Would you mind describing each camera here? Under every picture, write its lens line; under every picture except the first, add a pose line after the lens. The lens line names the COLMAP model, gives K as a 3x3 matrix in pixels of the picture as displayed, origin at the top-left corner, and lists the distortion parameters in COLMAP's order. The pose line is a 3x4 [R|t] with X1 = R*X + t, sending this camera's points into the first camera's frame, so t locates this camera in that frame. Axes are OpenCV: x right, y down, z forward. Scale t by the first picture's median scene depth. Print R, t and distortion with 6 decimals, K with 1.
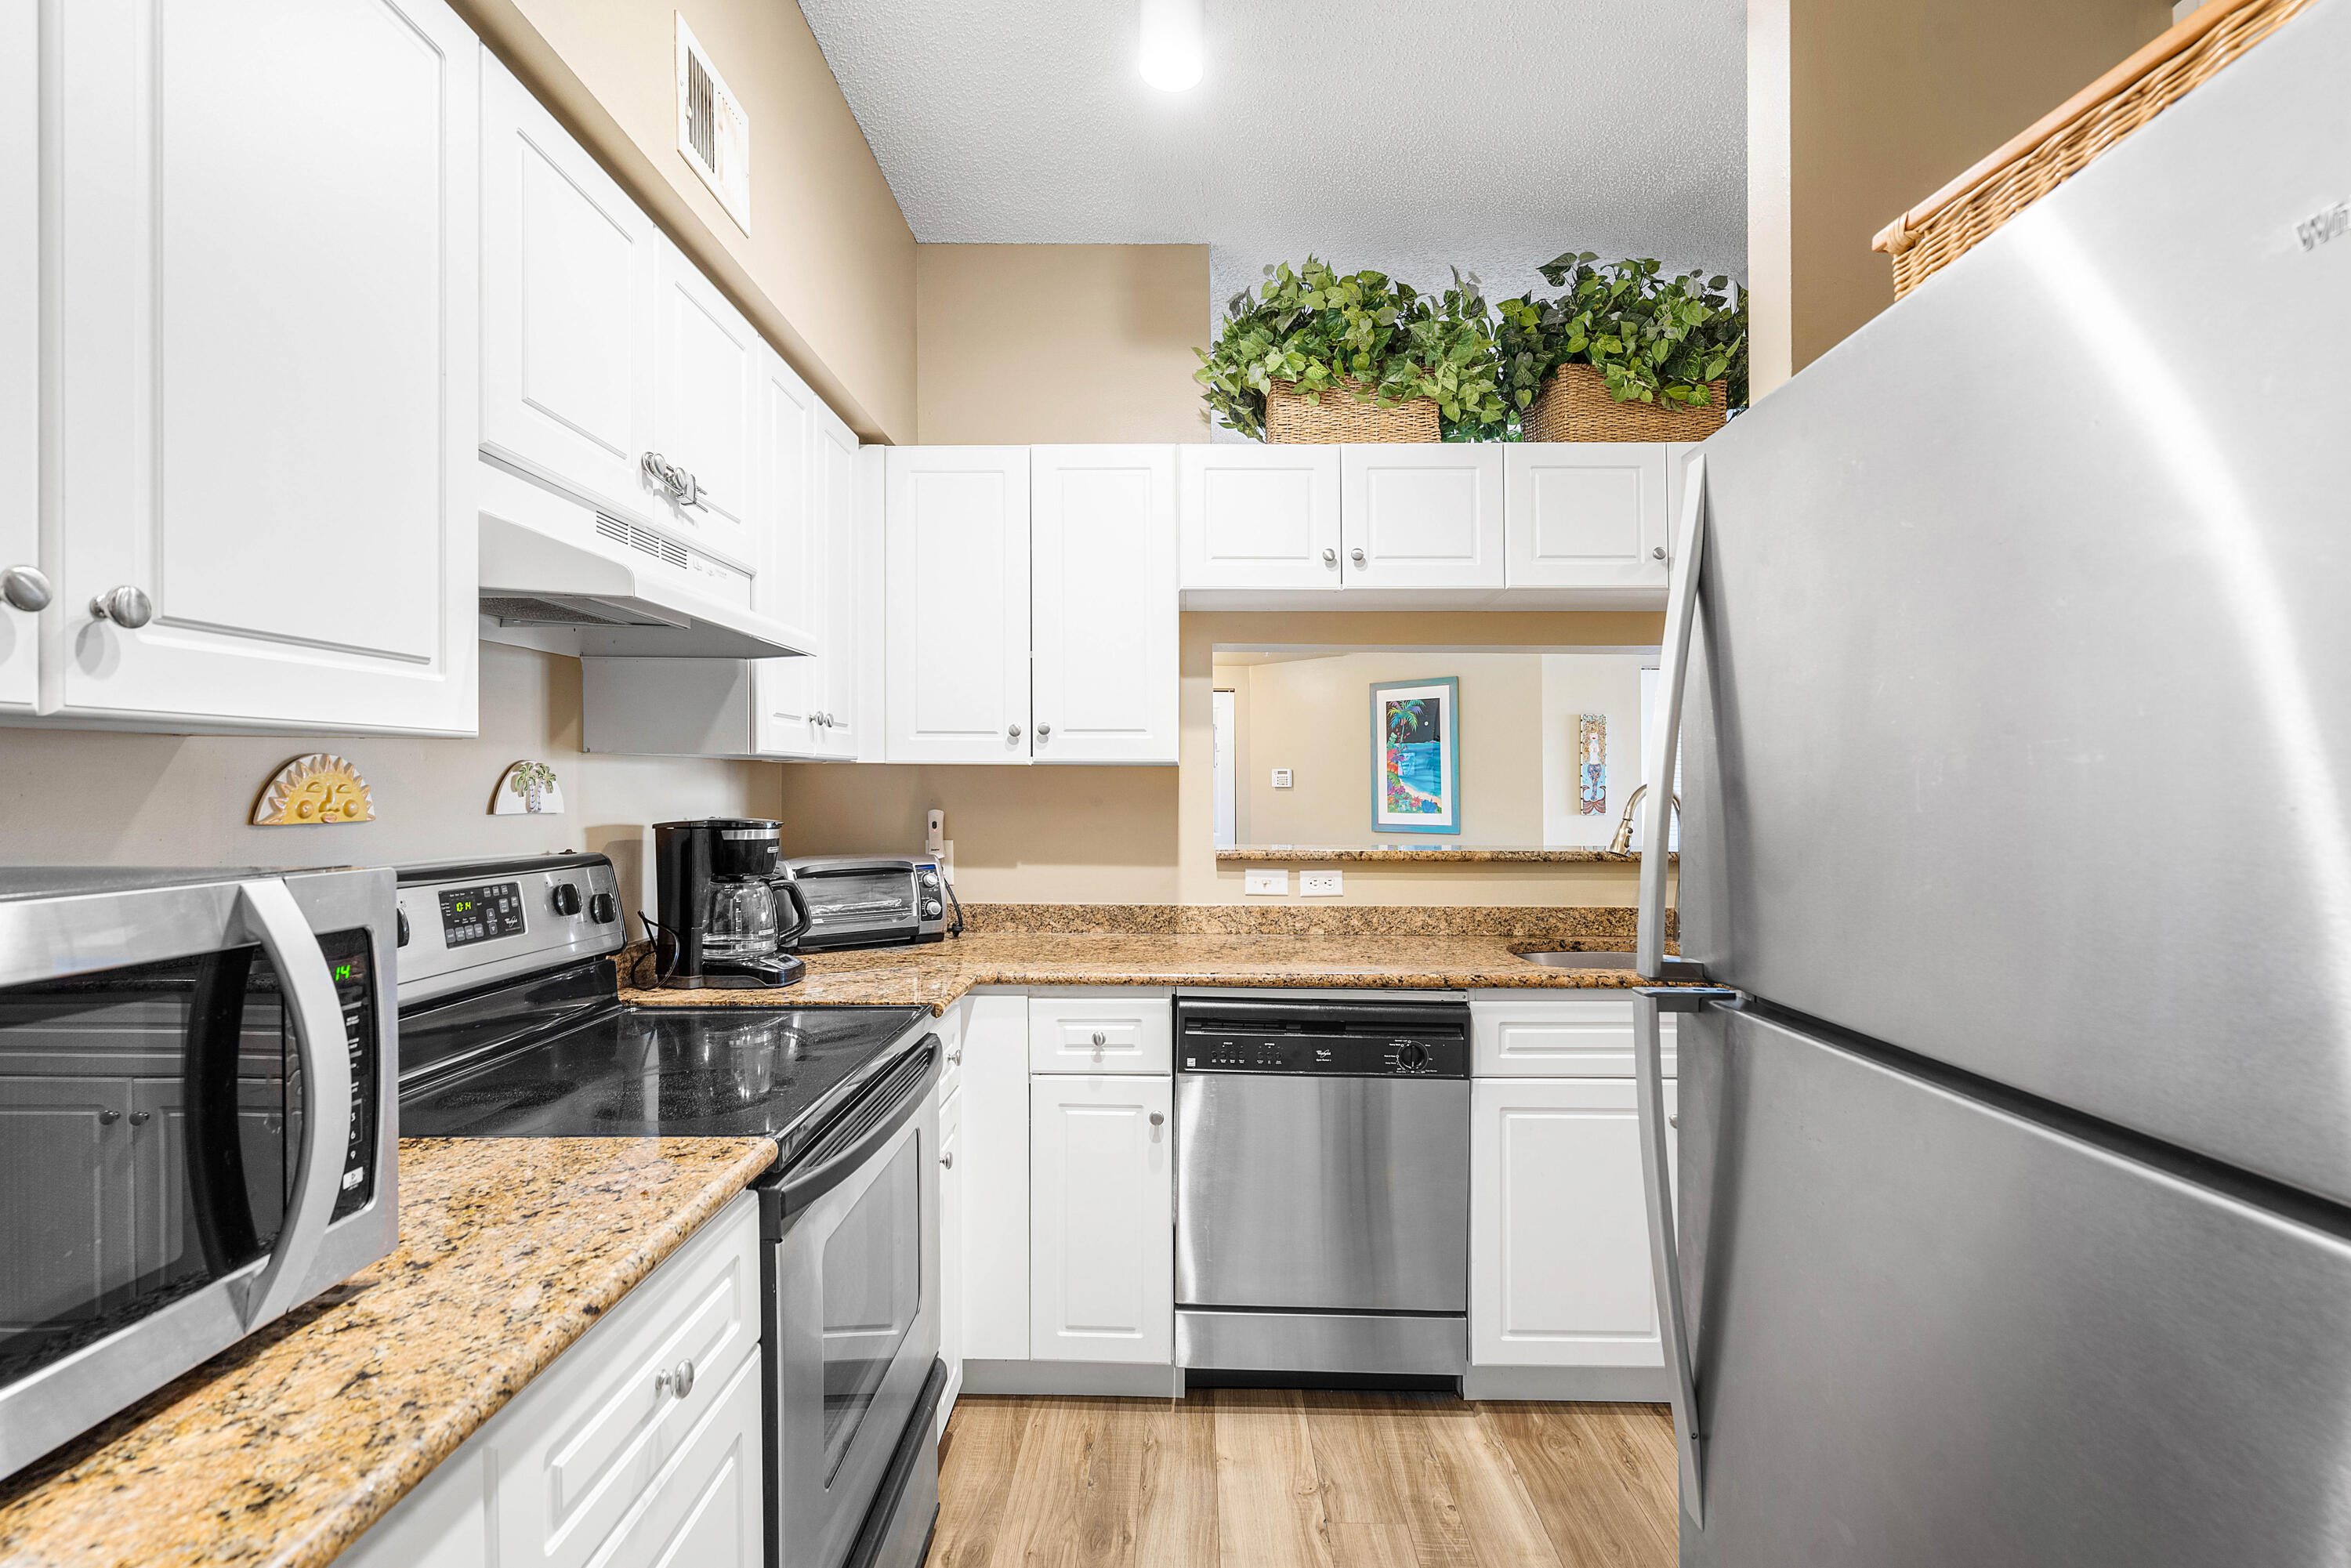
lens RADIAL K [[1094.9, 0, 1152.3], [0, 1094.9, 789.3], [0, 0, 1]] dist [-0.005099, 0.001626]
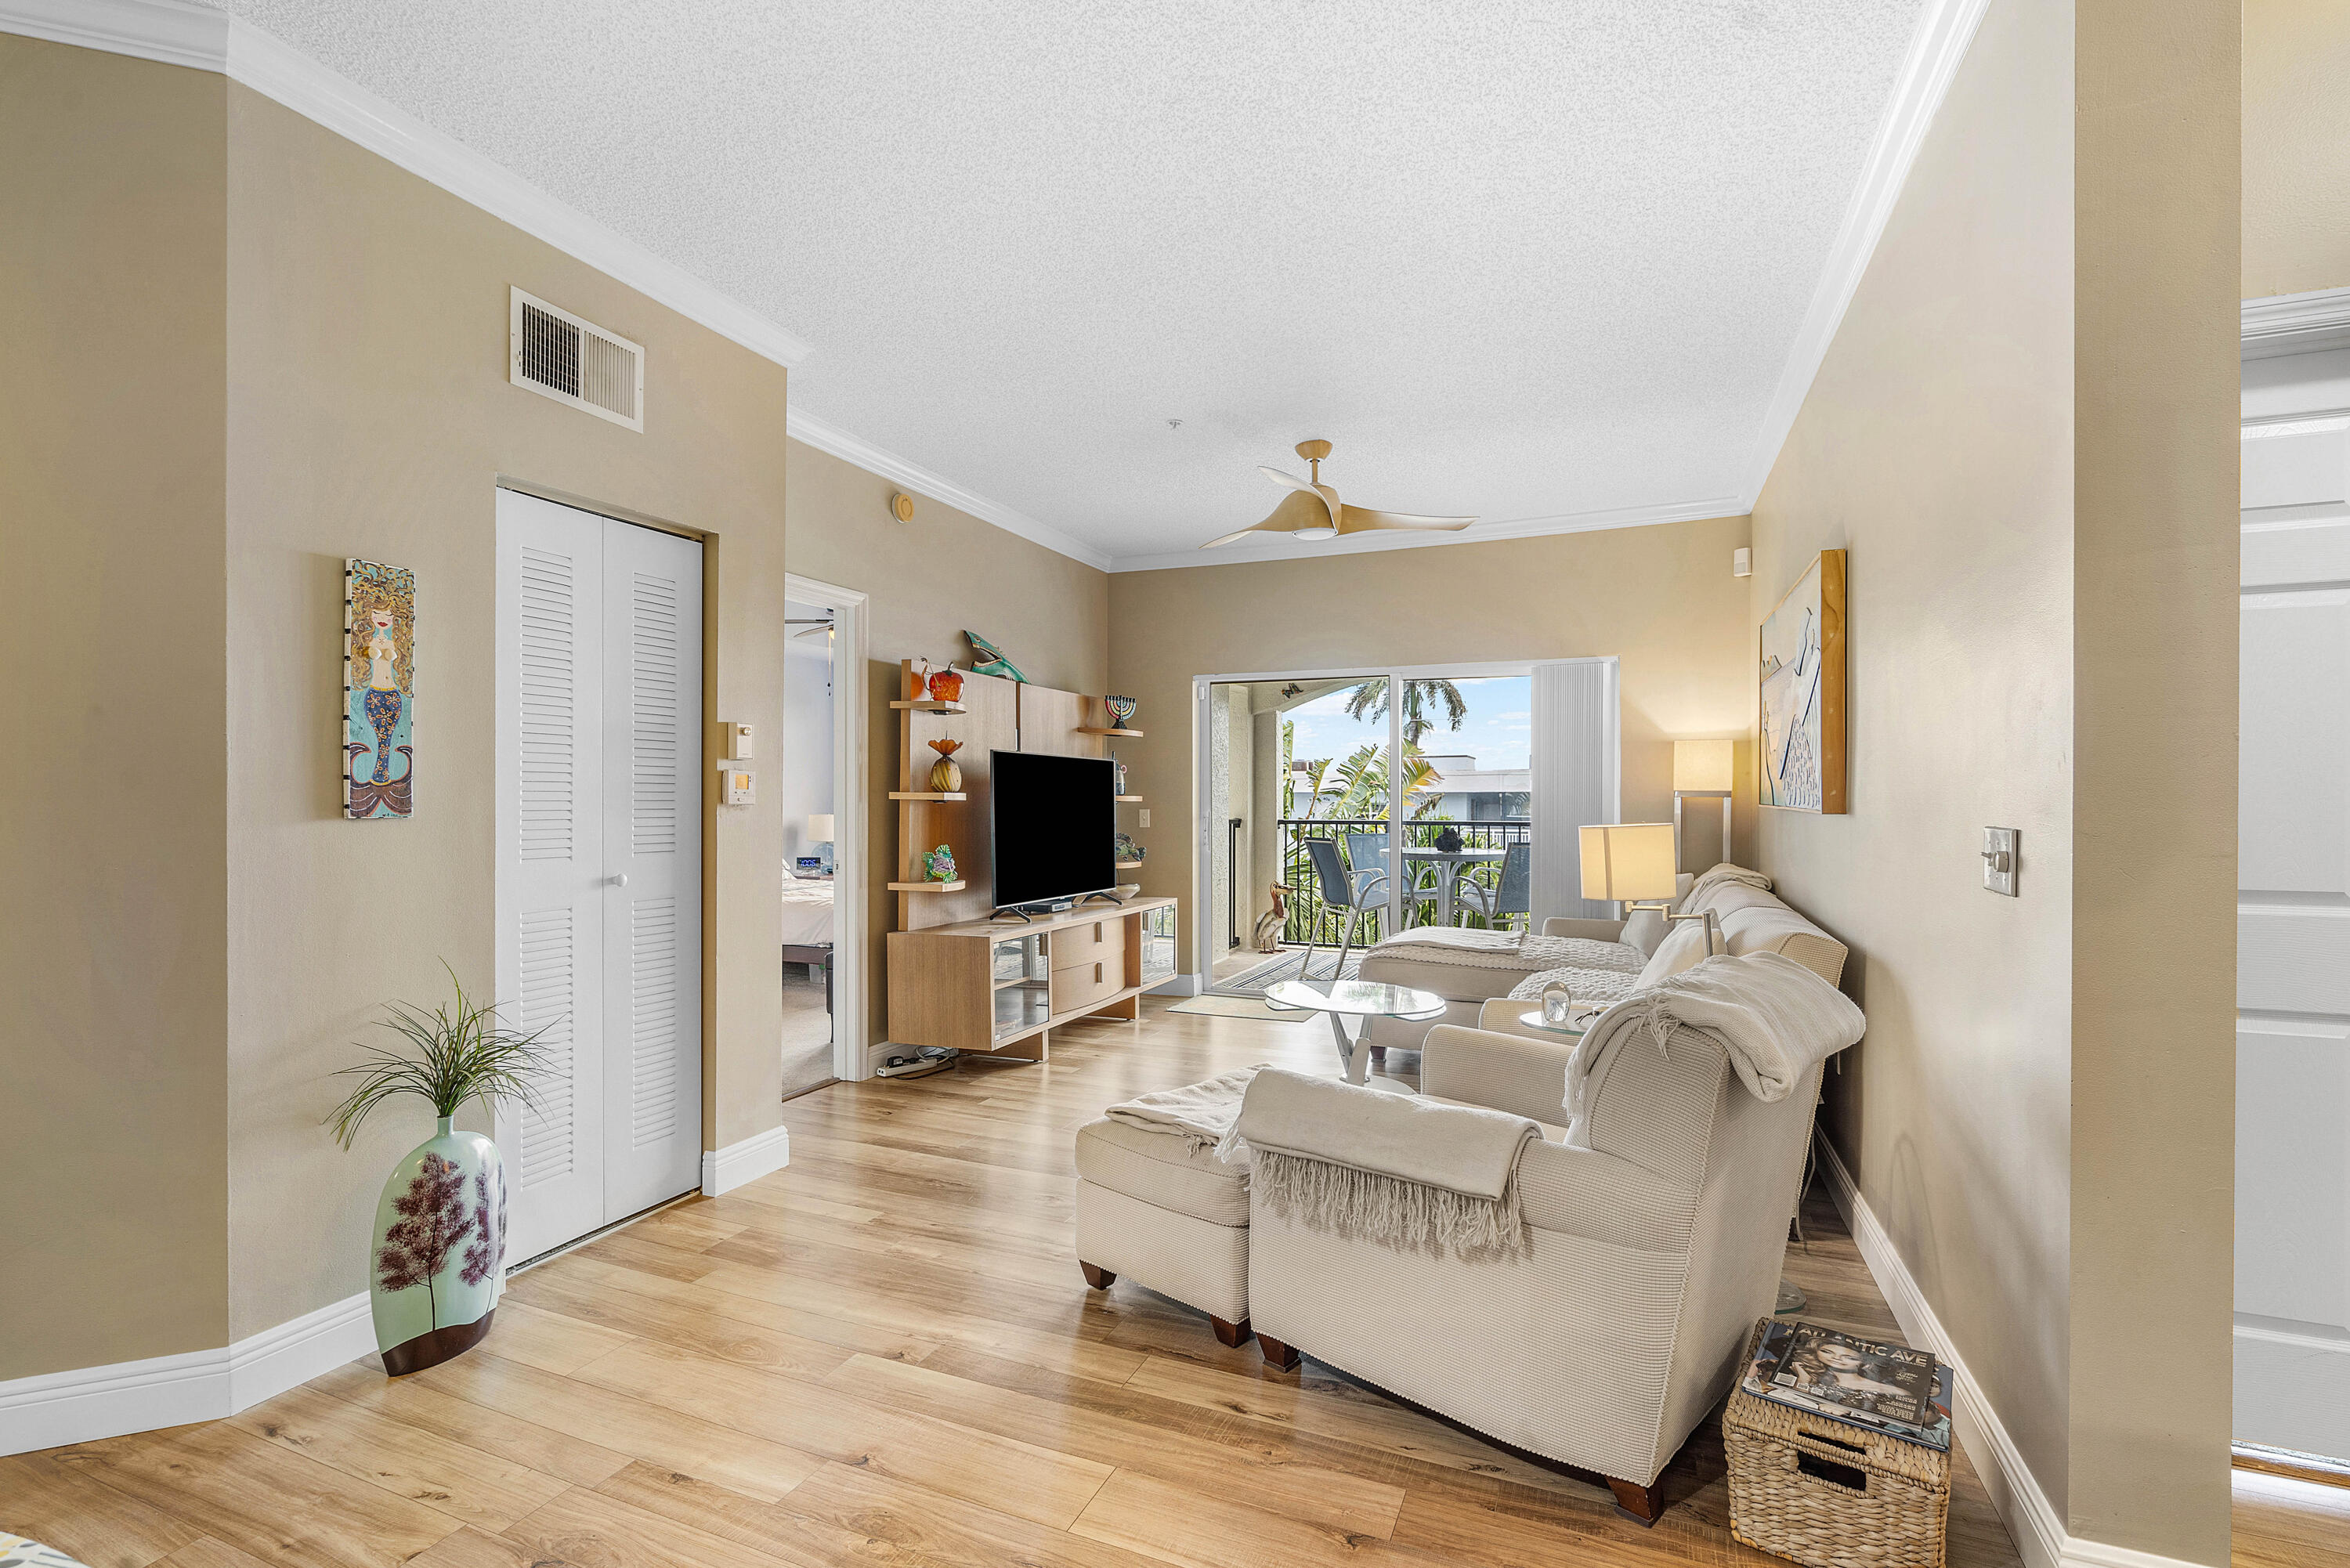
lens RADIAL K [[1094.4, 0, 1154.9], [0, 1094.4, 814.7], [0, 0, 1]] dist [-0.005099, 0.001626]
pose [[0.381441, -0.013441, 0.924296, 0.314468], [-0.004041, 0.999860, 0.016208, 0.029386], [-0.924384, -0.009918, 0.381333, 1.256890]]
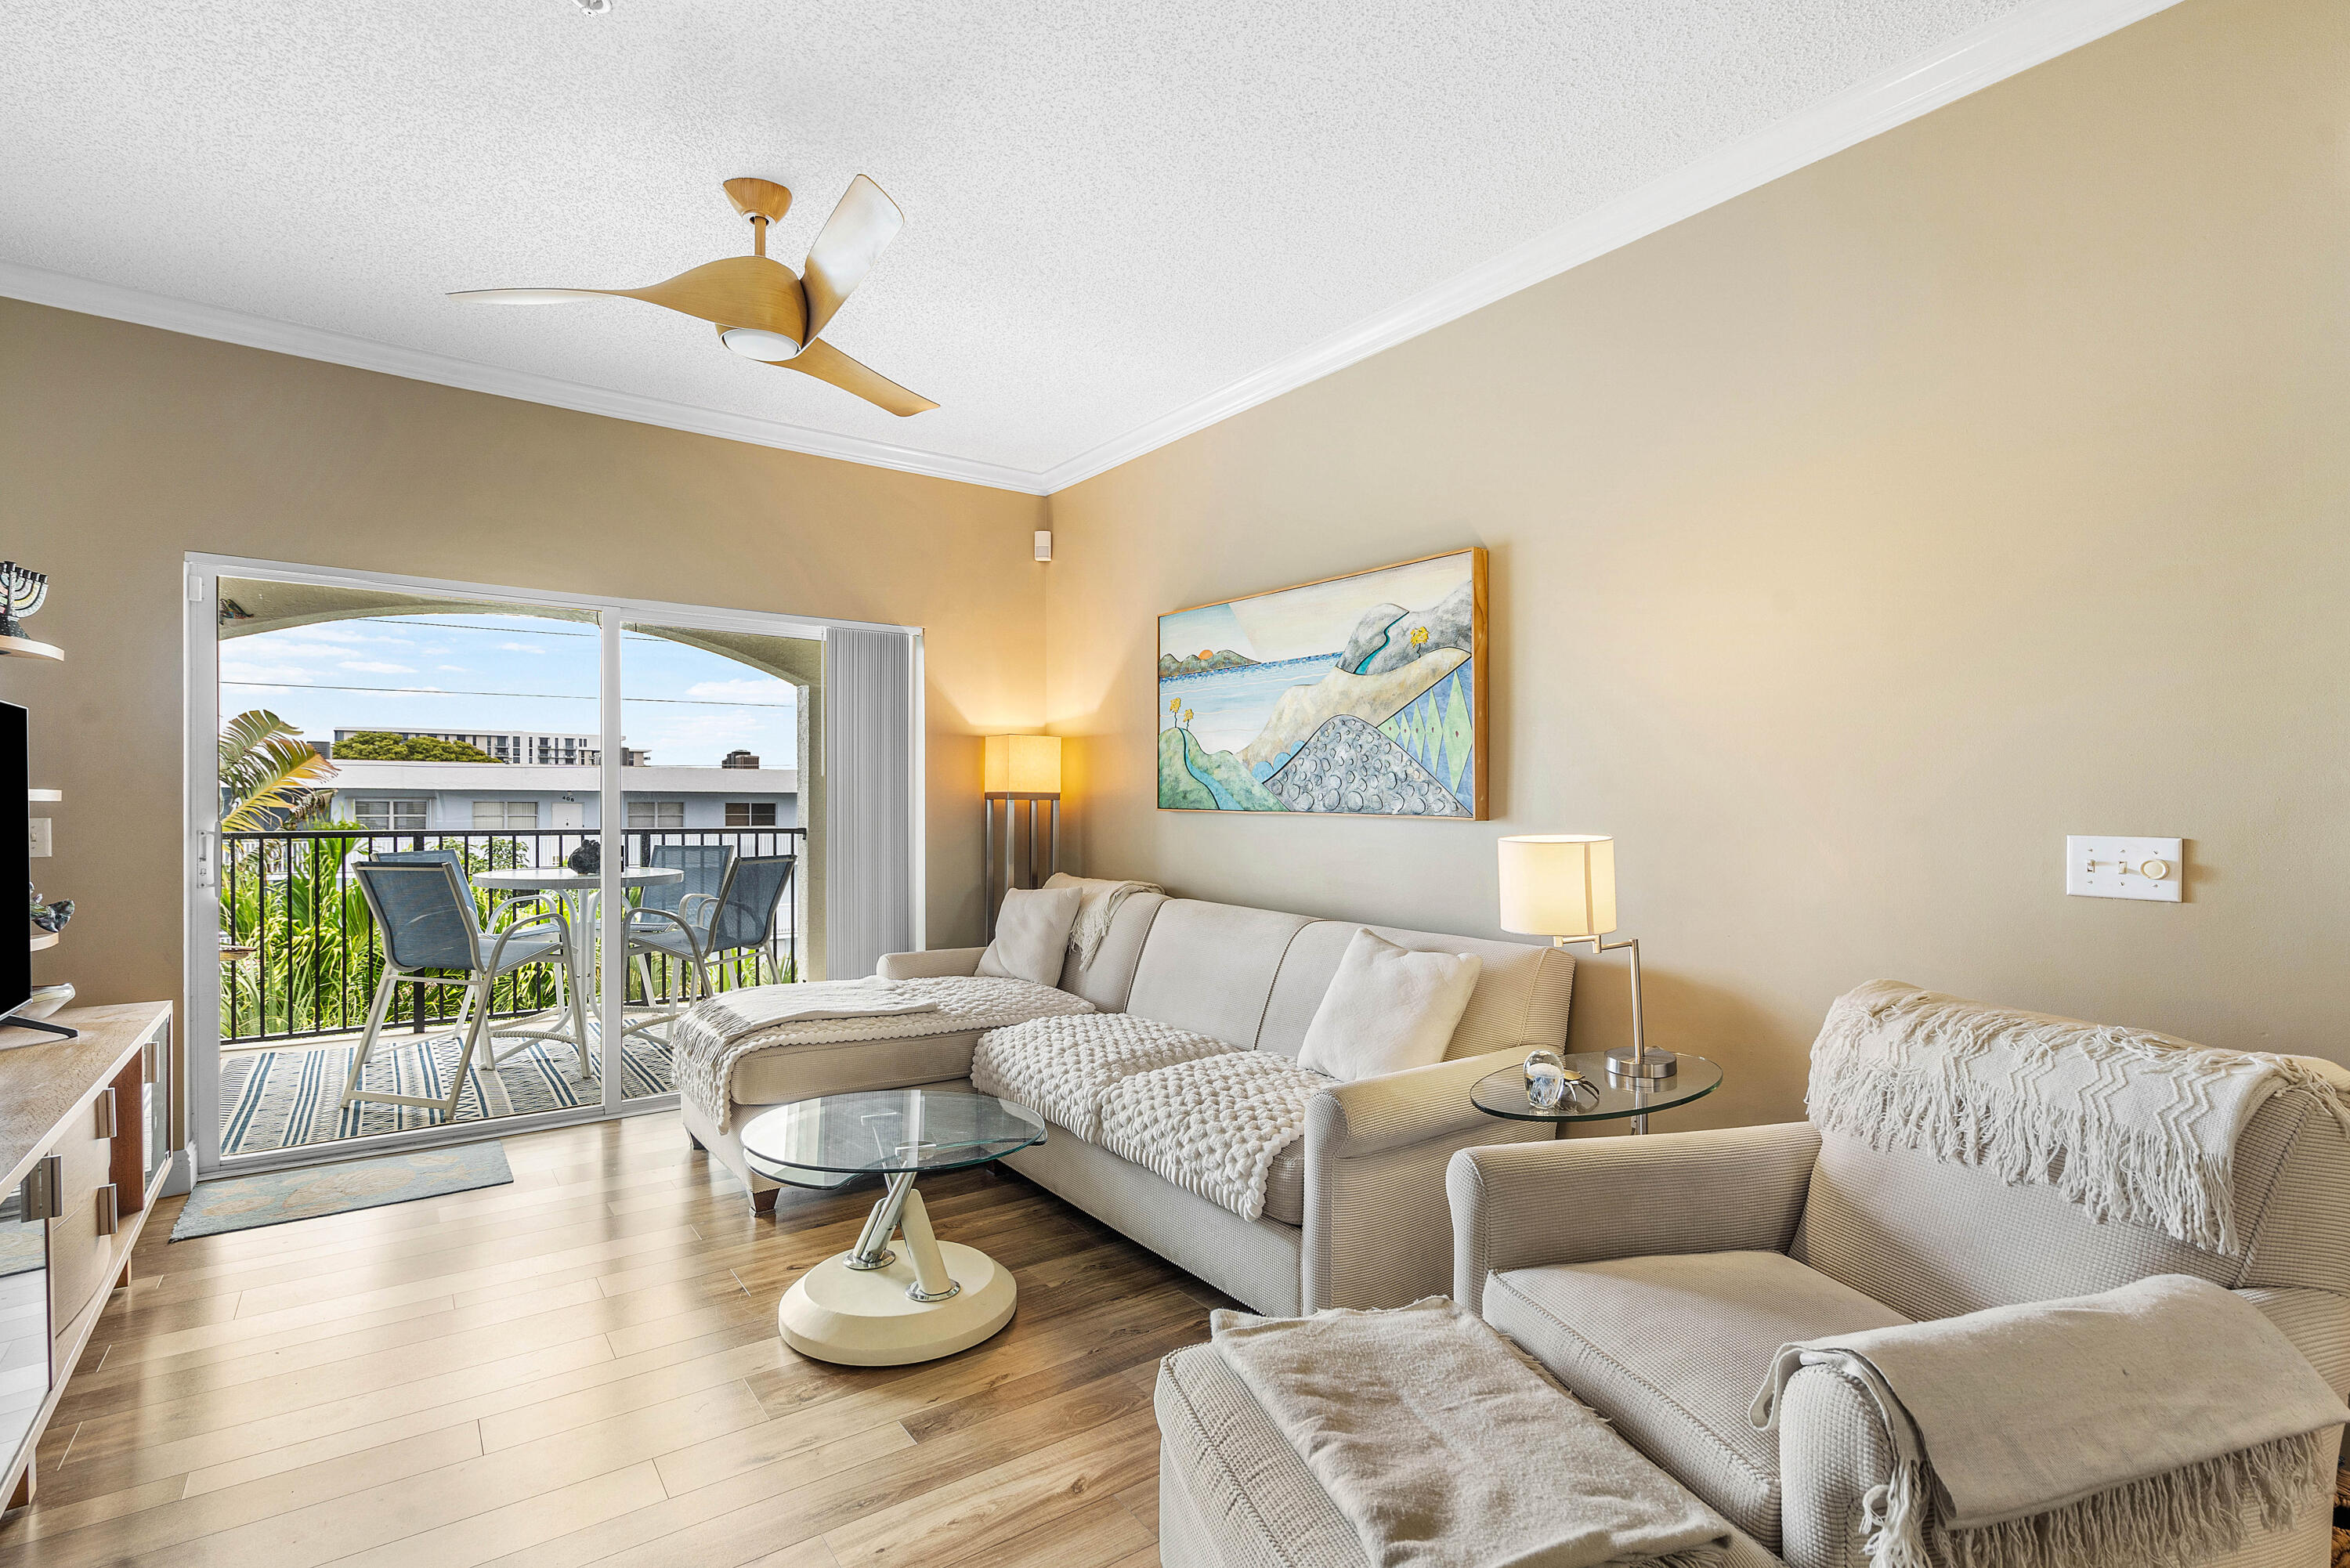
lens RADIAL K [[1094.4, 0, 1169.0], [0, 1094.4, 805.7], [0, 0, 1]] dist [-0.005099, 0.001626]
pose [[-0.607792, -0.006507, 0.794070, 0.926771], [-0.010319, 0.999947, 0.000296, 0.032541], [-0.794029, -0.008014, -0.607827, 1.933047]]
